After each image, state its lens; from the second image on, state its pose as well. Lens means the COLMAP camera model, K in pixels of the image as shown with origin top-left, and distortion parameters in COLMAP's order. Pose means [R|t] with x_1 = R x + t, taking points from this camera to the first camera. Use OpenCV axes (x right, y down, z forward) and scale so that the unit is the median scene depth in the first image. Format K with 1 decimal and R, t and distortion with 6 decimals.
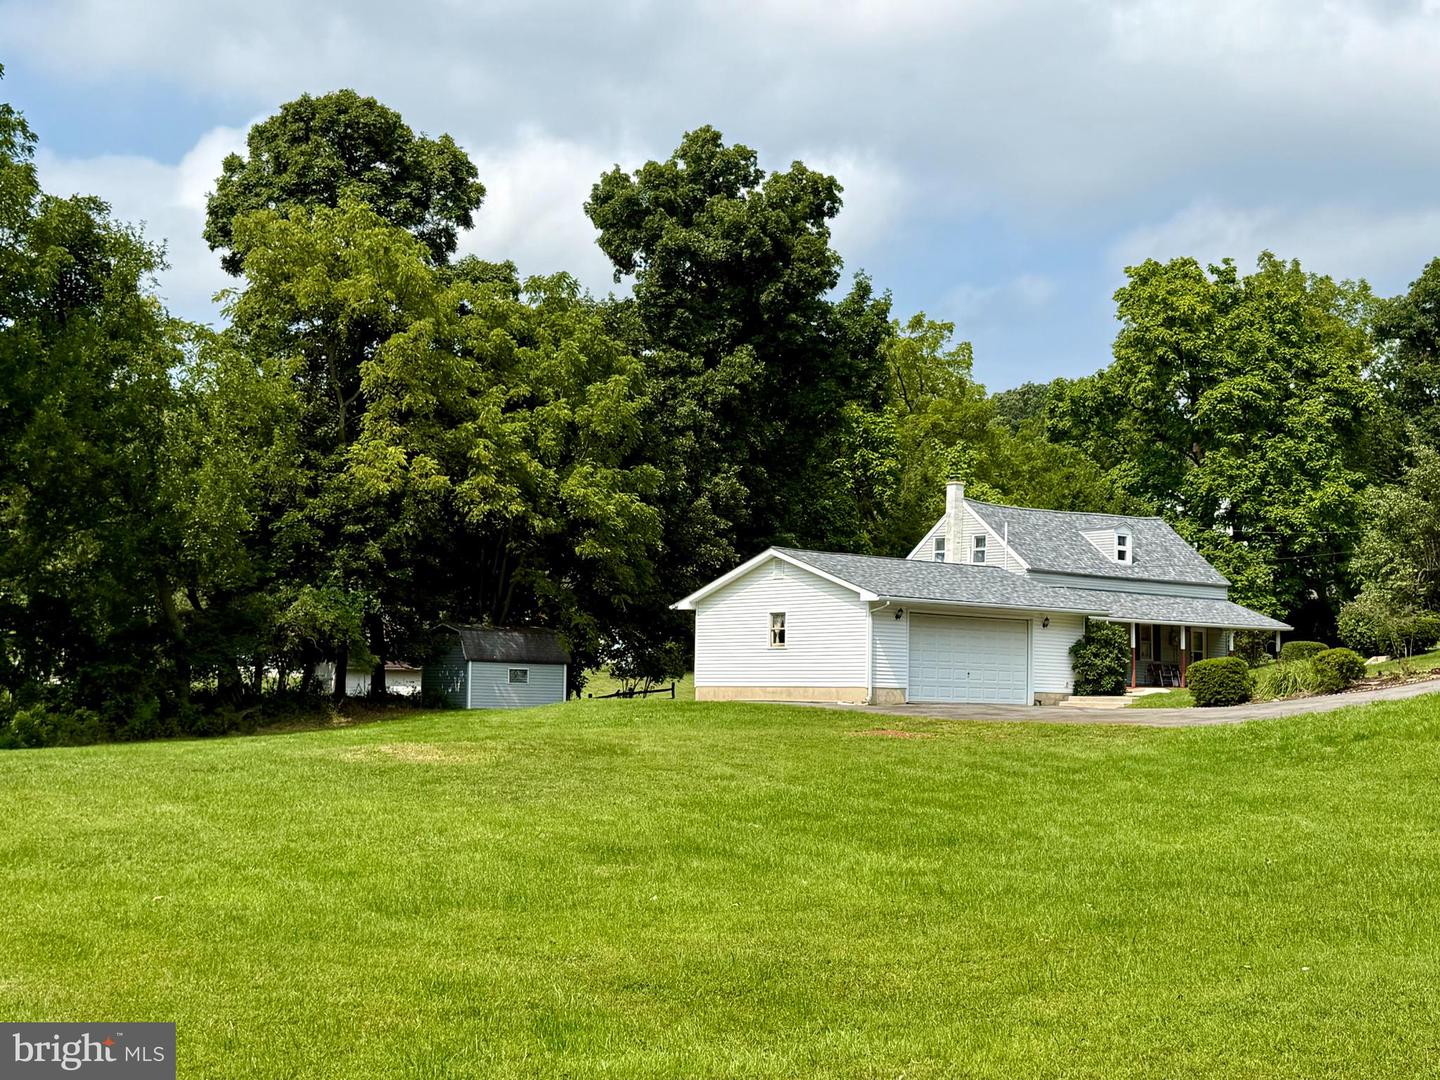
lens RADIAL K [[1947.9, 0, 720.2], [0, 1947.9, 544.9], [0, 0, 1]] dist [0.078008, -0.020400]
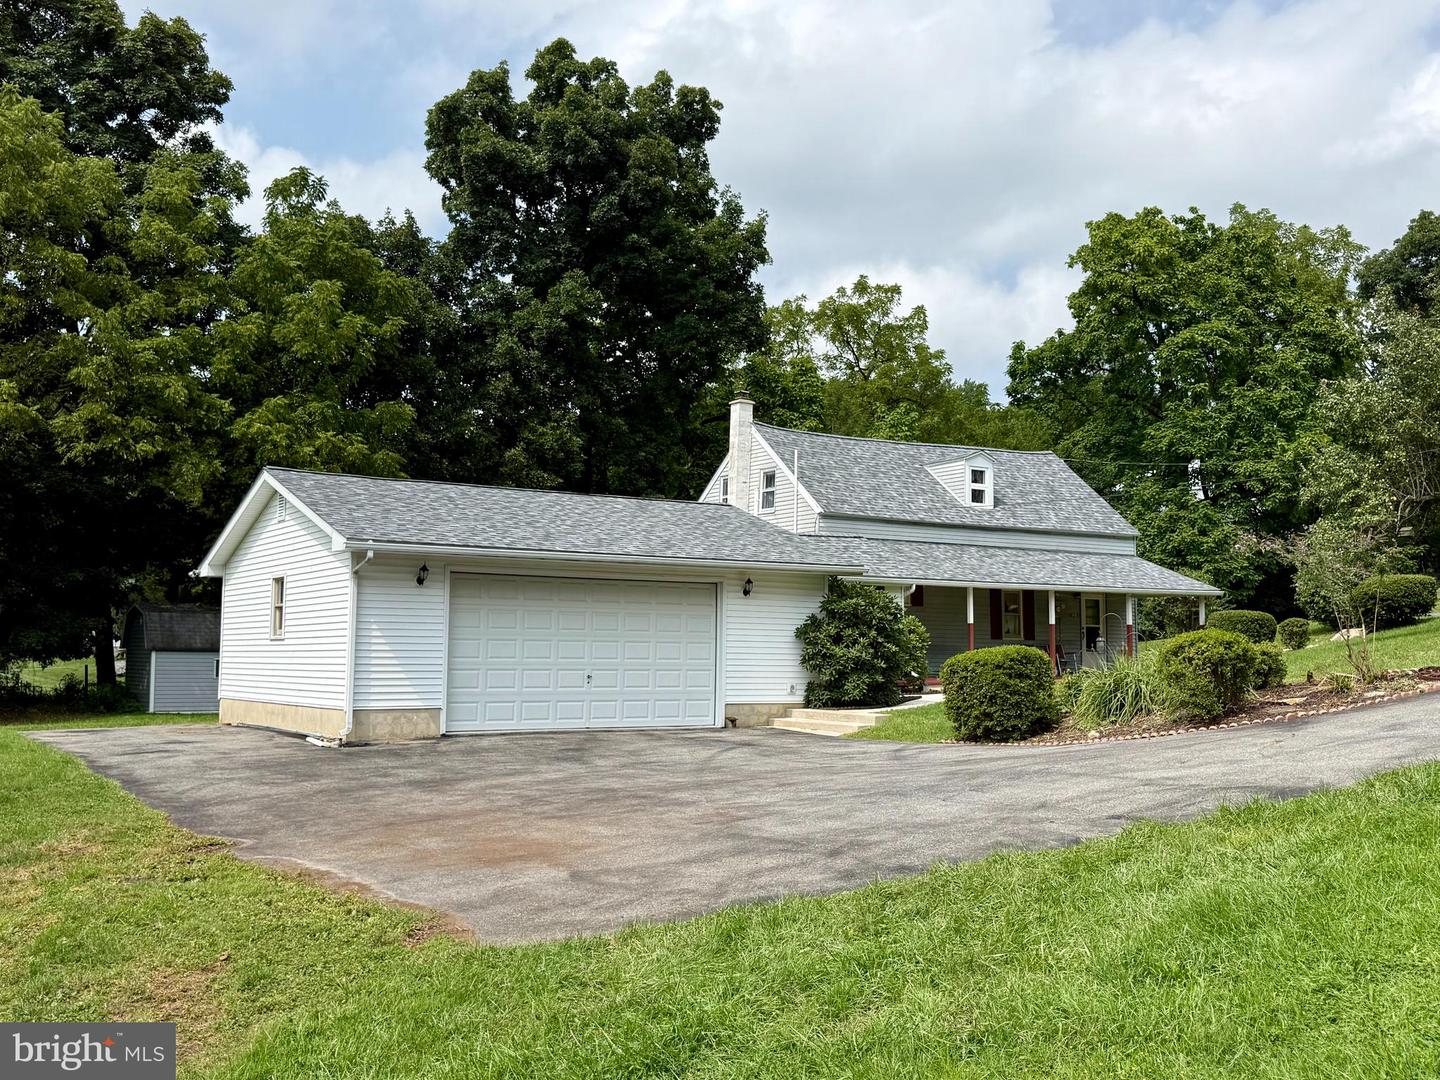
lens RADIAL K [[1439.0, 0, 718.1], [0, 1439.0, 535.6], [0, 0, 1]] dist [0.146642, -0.334765]
pose [[0.994338, -0.019665, -0.104430, 0.156631], [0.019226, 0.999802, -0.005216, 0.020010], [0.104512, 0.003179, 0.994519, 0.428242]]
